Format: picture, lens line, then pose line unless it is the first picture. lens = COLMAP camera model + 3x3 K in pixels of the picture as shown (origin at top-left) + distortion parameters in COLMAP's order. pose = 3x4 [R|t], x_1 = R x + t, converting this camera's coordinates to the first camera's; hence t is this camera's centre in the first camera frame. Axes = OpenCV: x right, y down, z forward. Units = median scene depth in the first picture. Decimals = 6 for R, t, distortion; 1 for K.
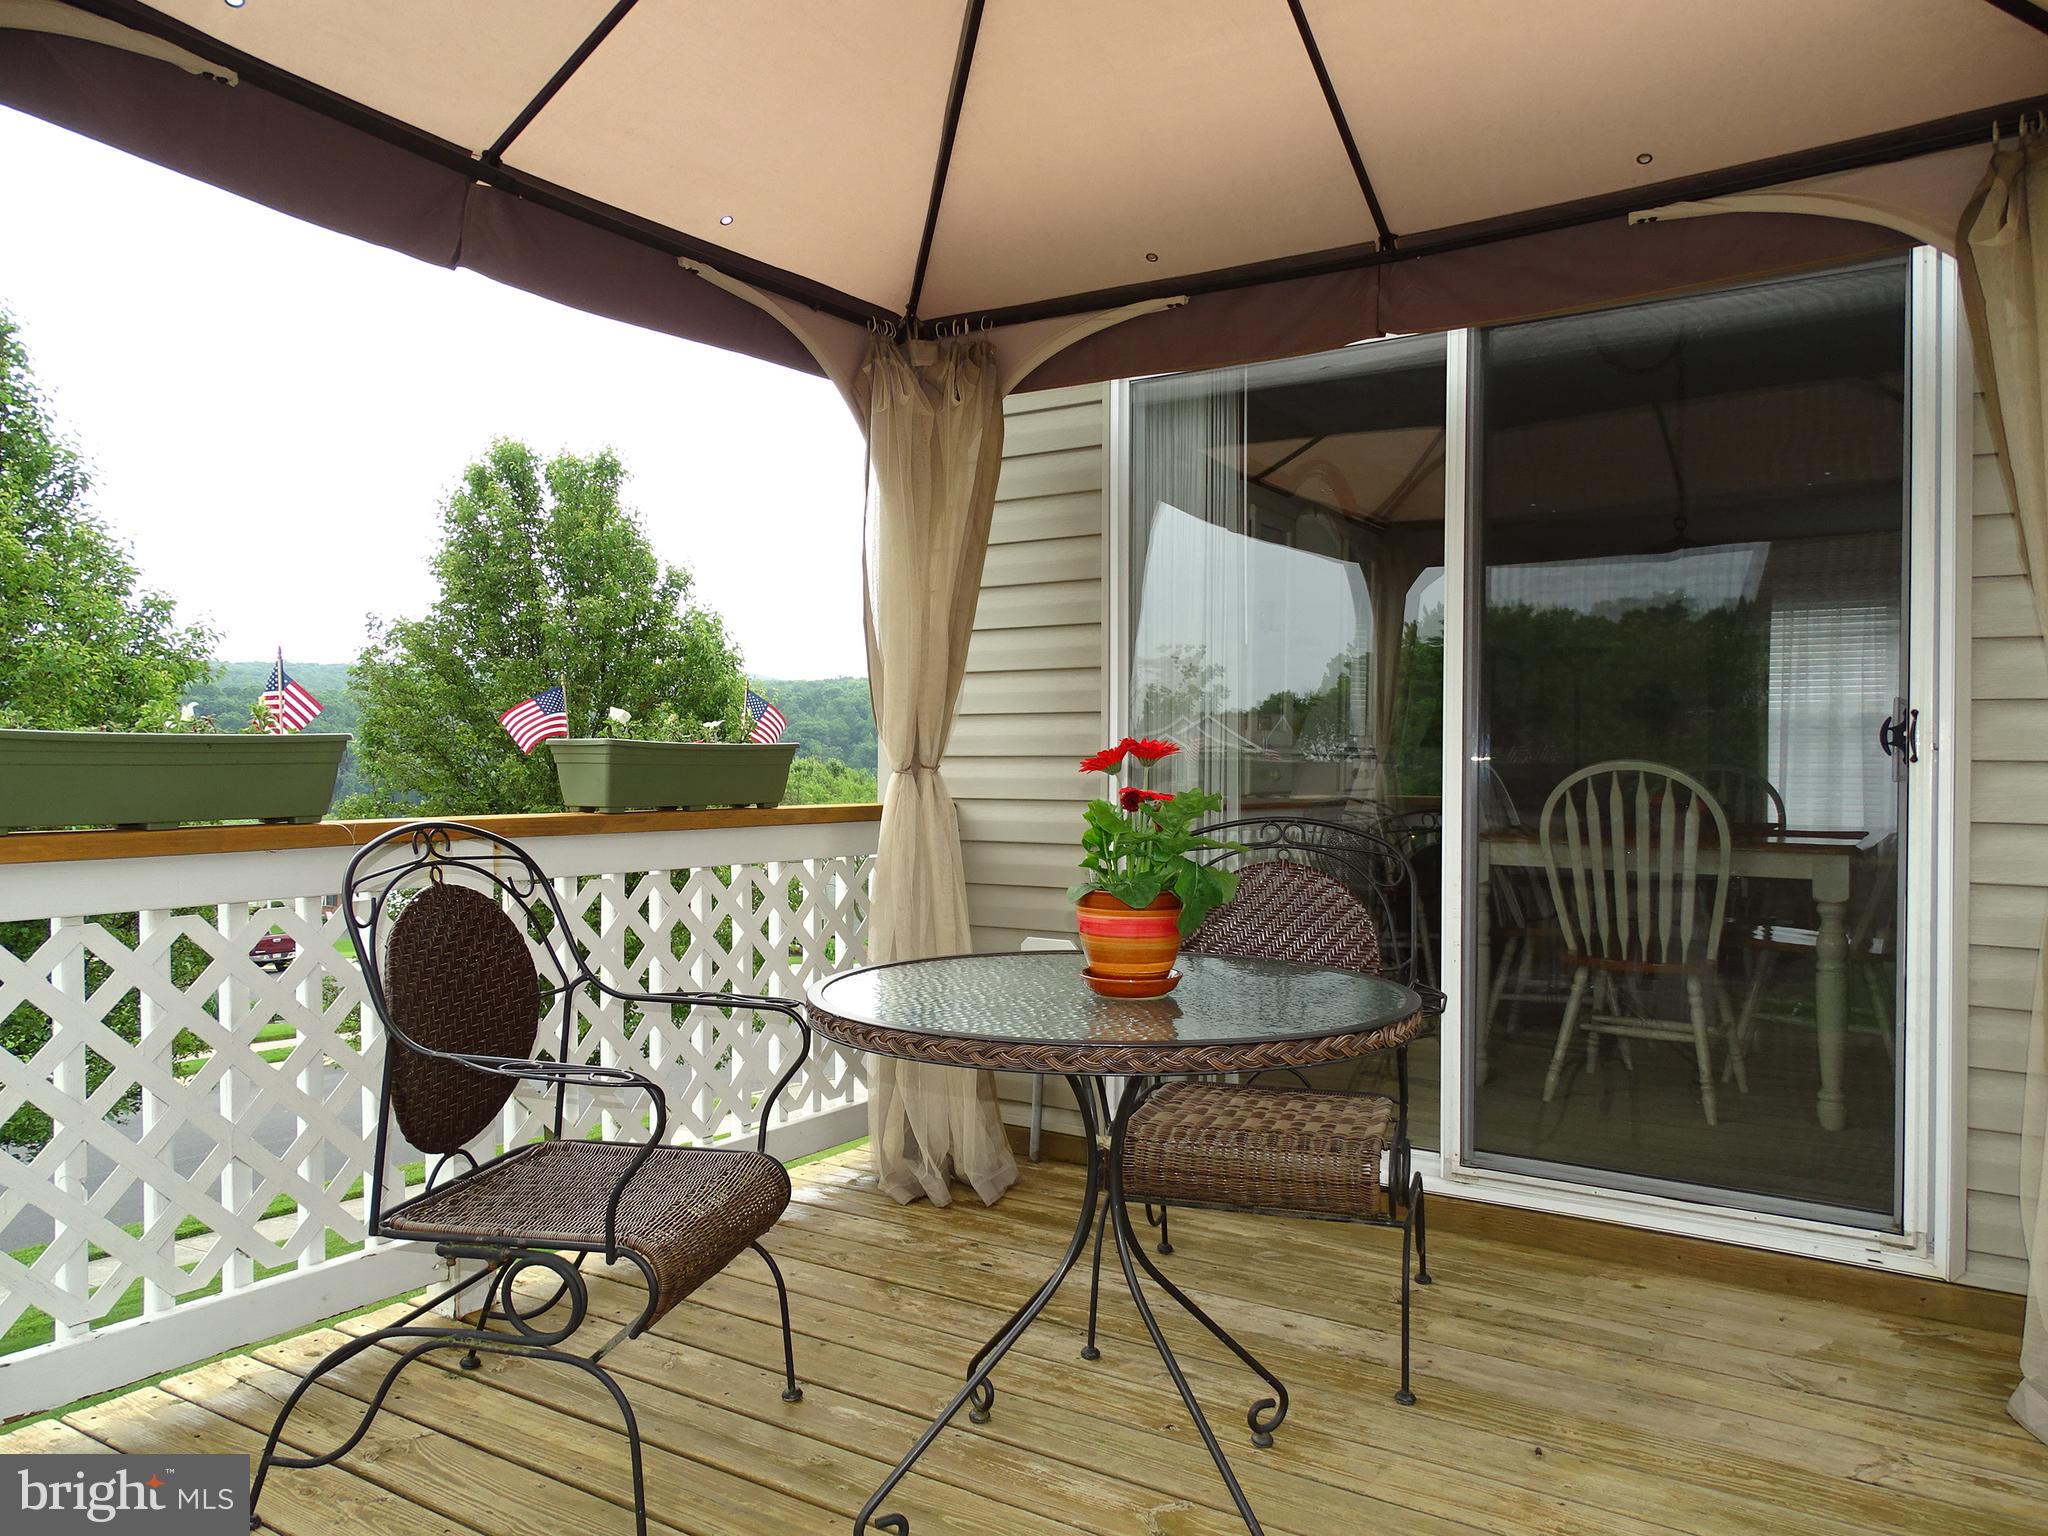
lens RADIAL K [[1467.5, 0, 1029.4], [0, 1467.5, 762.7], [0, 0, 1]] dist [-0.000535, 0.005663]
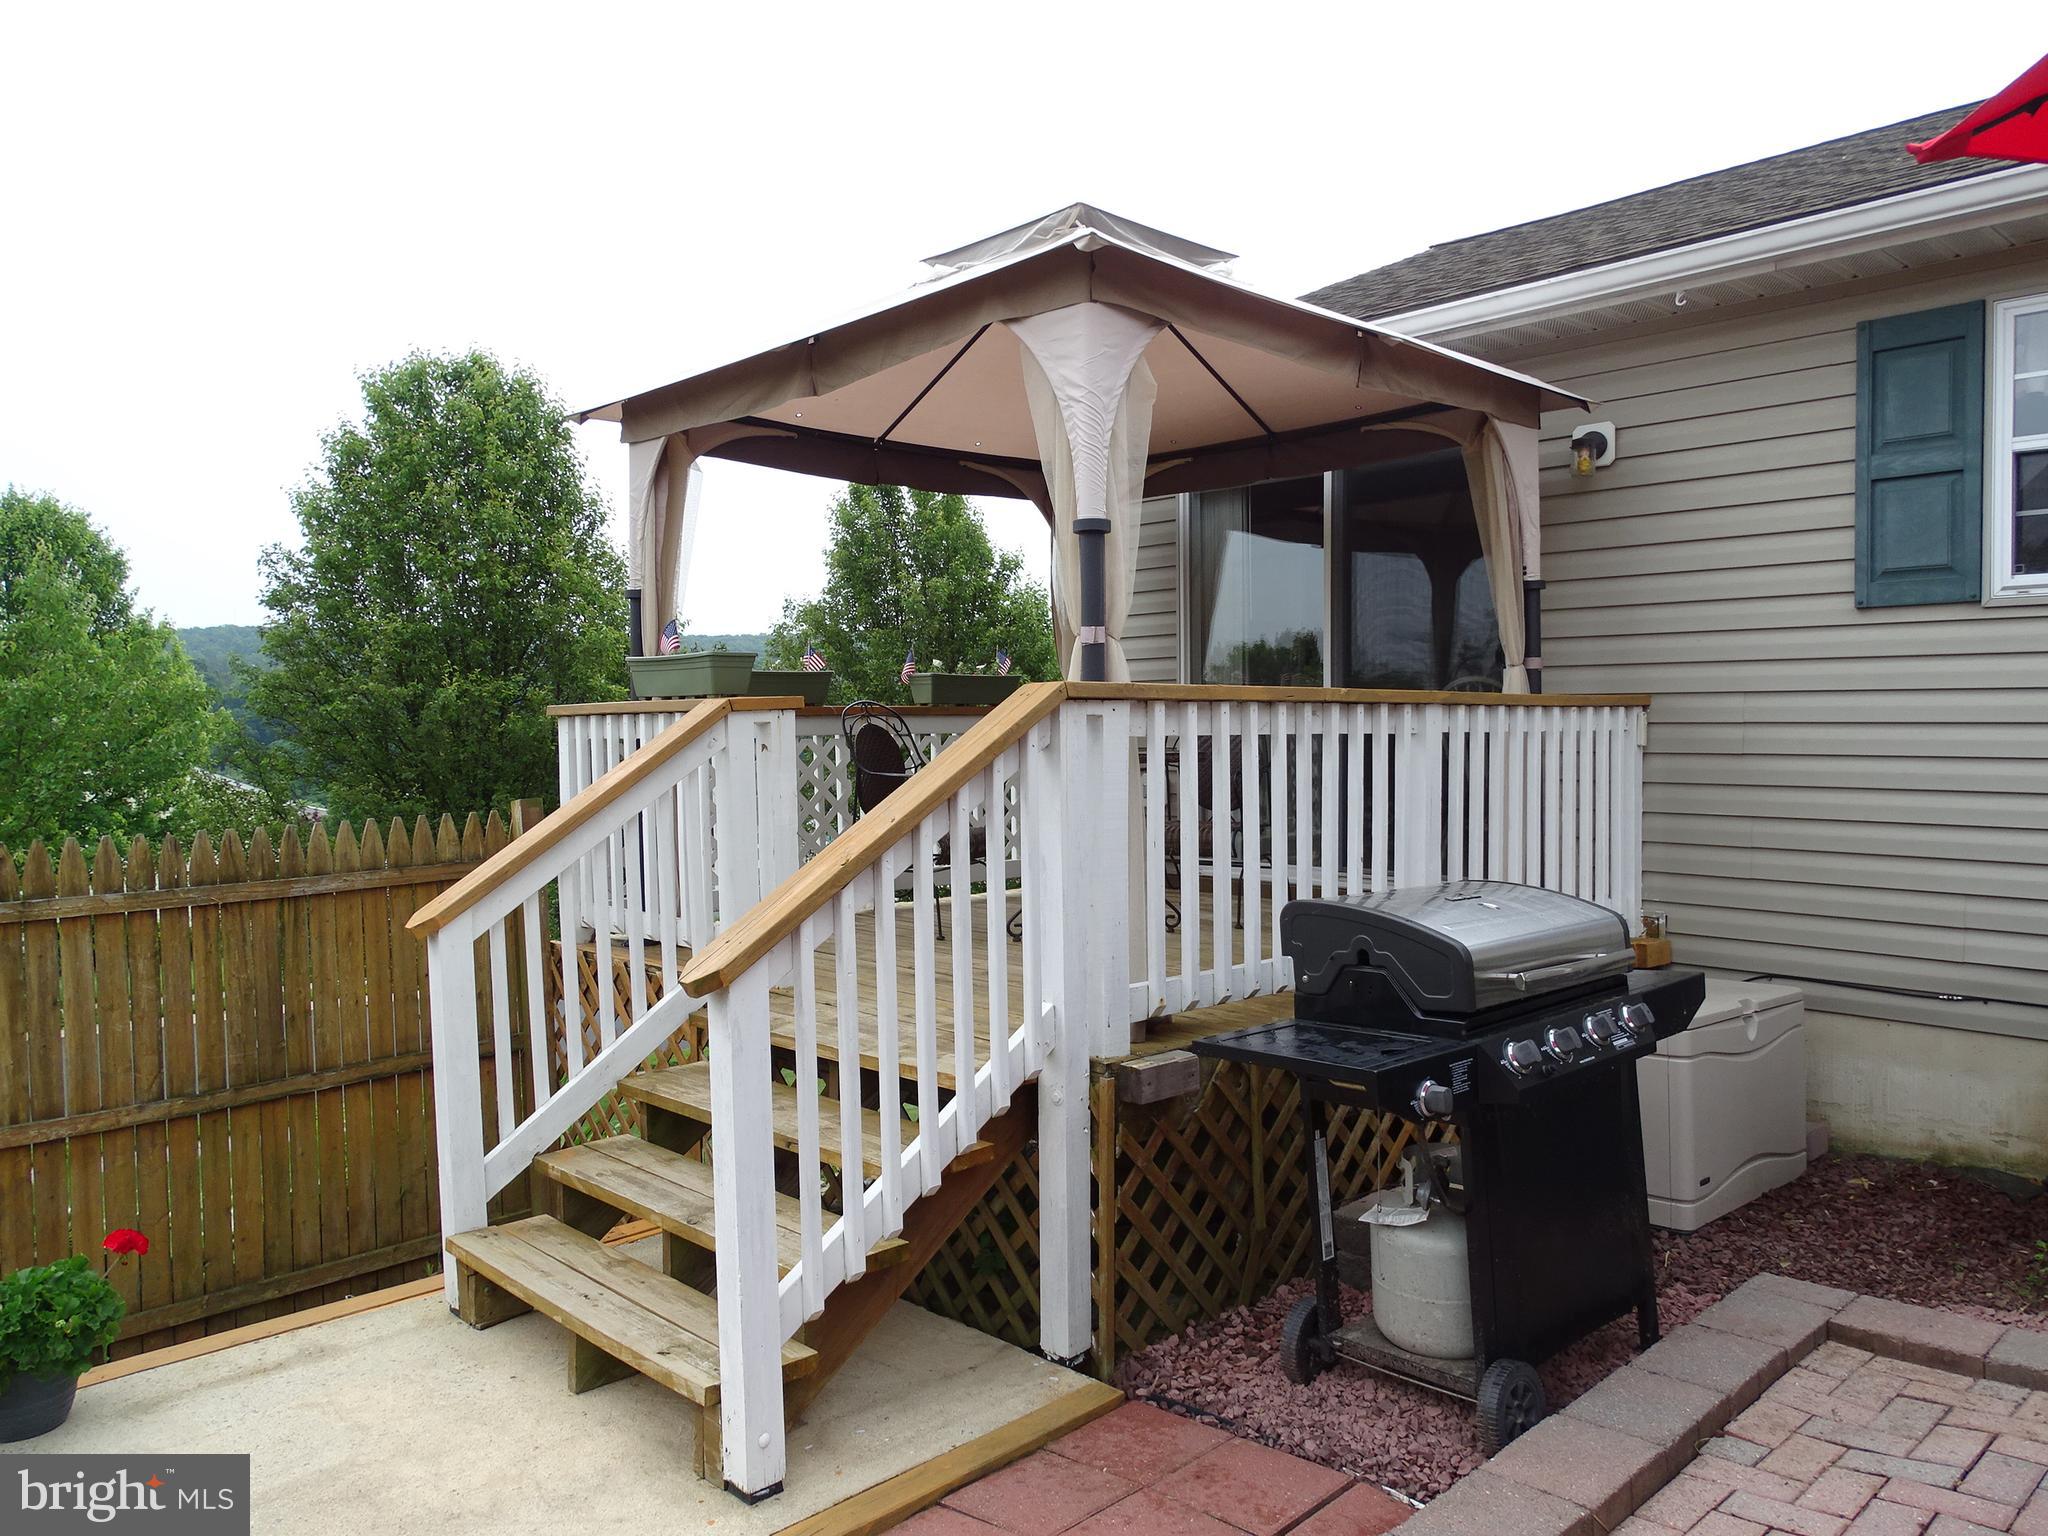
lens RADIAL K [[1483.1, 0, 1072.9], [0, 1483.1, 792.6], [0, 0, 1]] dist [-0.010083, -0.002625]
pose [[0.977964, -0.007252, -0.208648, 0.117248], [0.017663, 0.998687, 0.048078, 0.017603], [0.208026, -0.050704, 0.976808, -0.350519]]
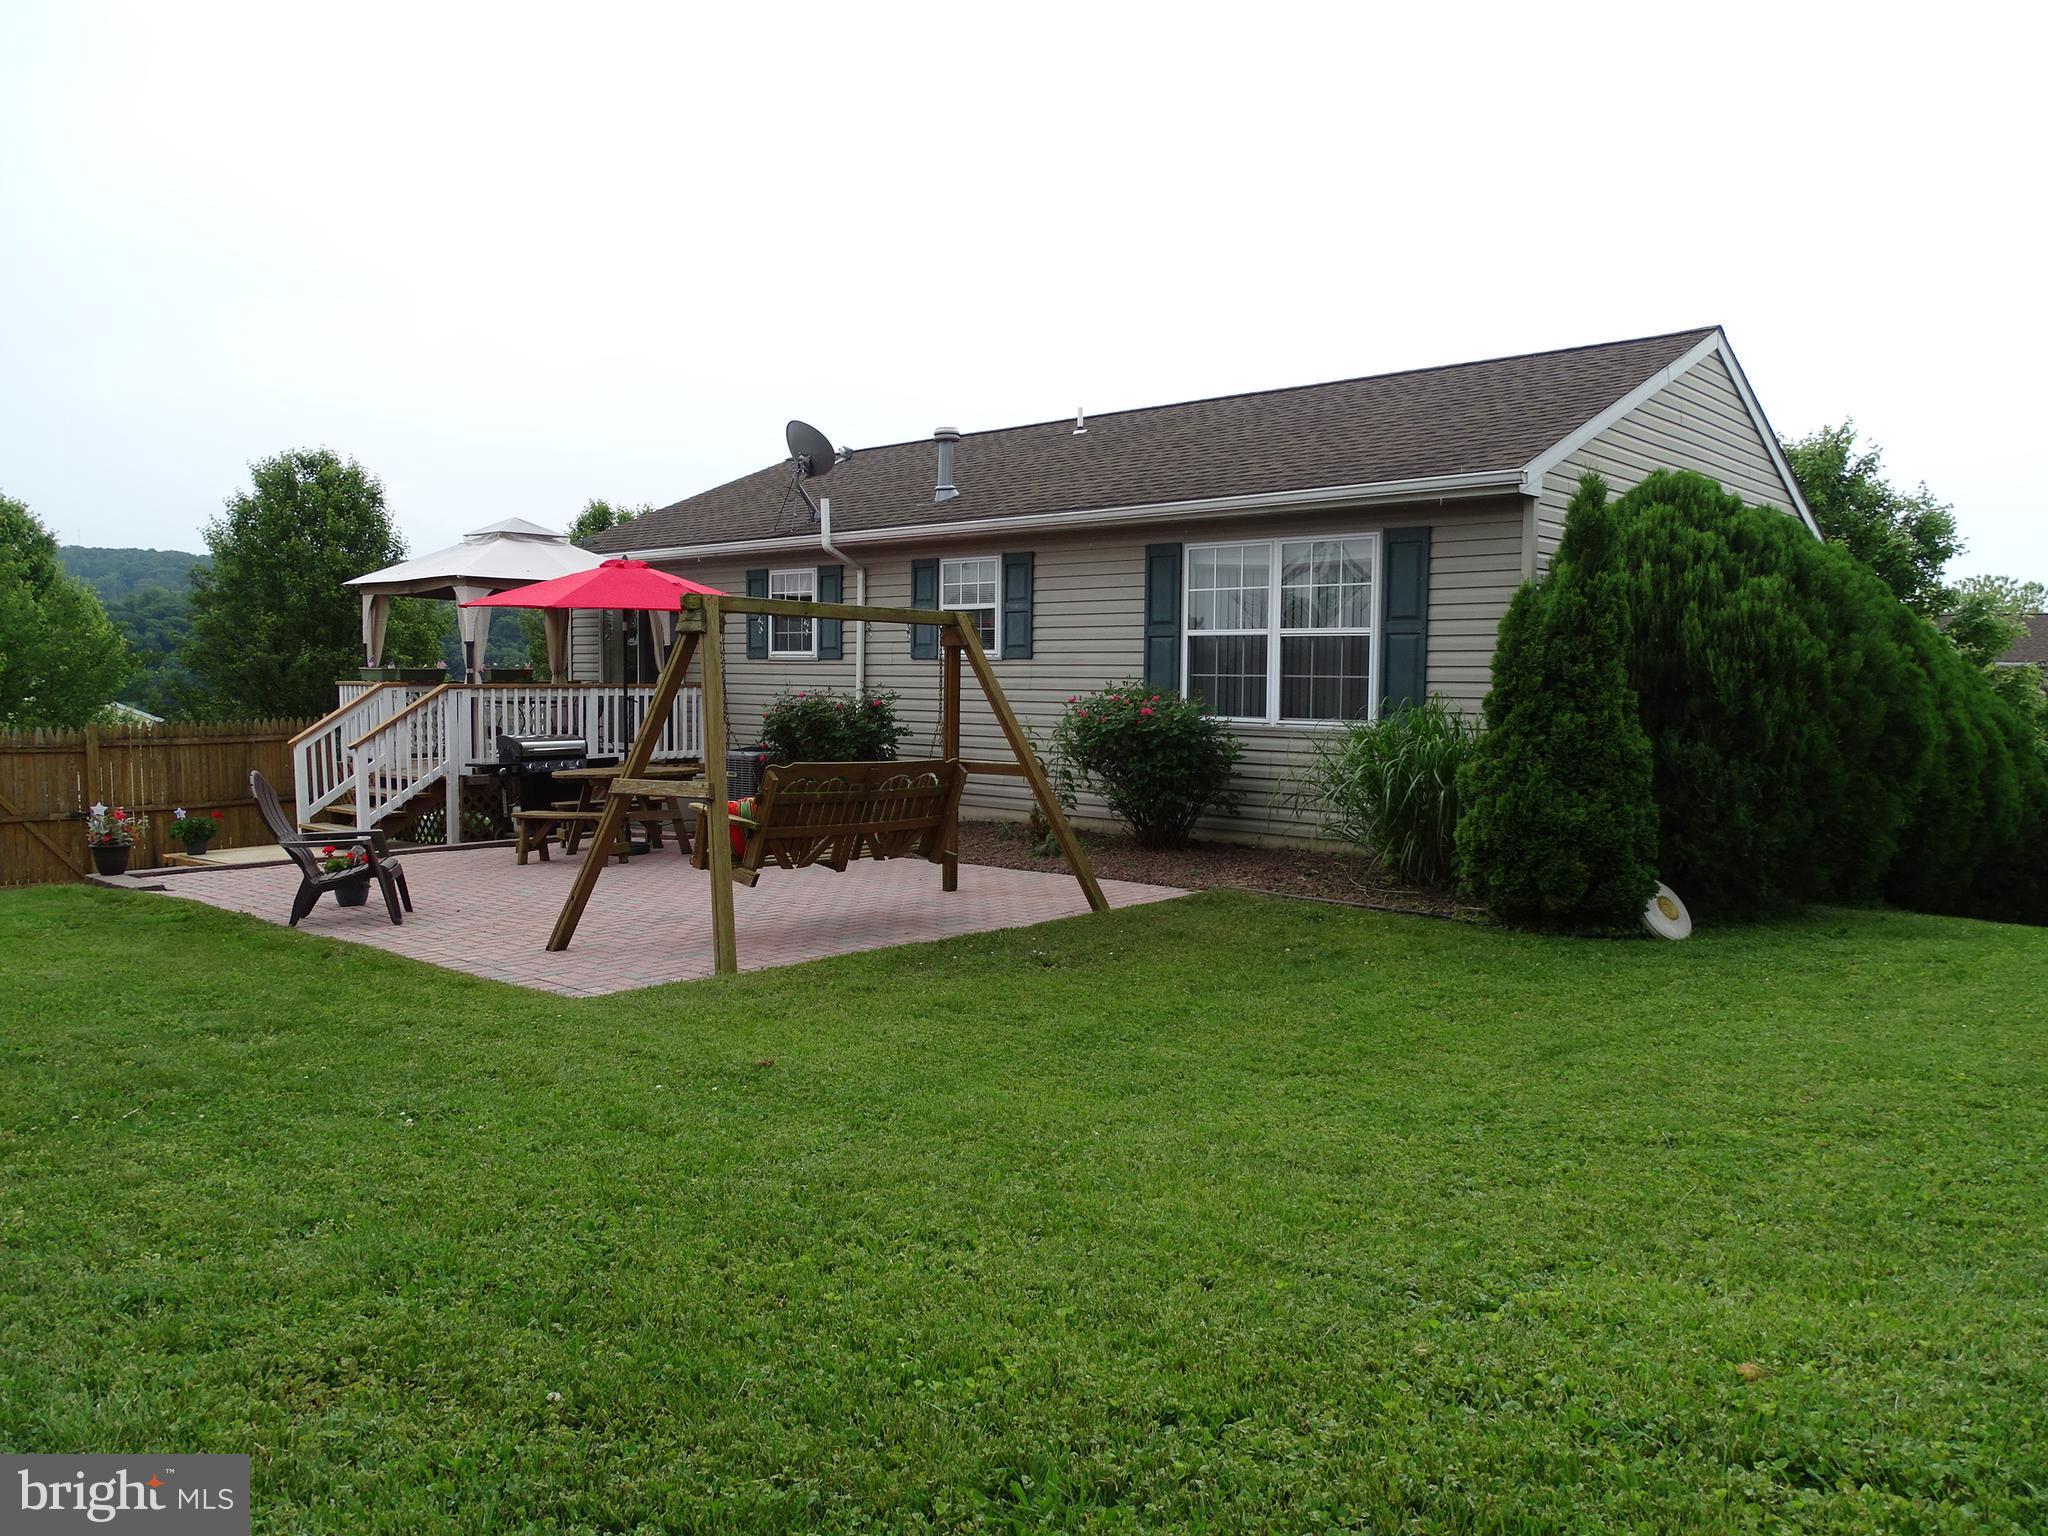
lens RADIAL K [[1467.5, 0, 1029.4], [0, 1467.5, 762.7], [0, 0, 1]] dist [-0.000535, 0.005663]
pose [[0.988187, 0.009471, -0.152962, 1.338312], [0.000873, 0.997725, 0.067416, -0.031034], [0.153252, -0.066754, 0.985930, -2.072156]]
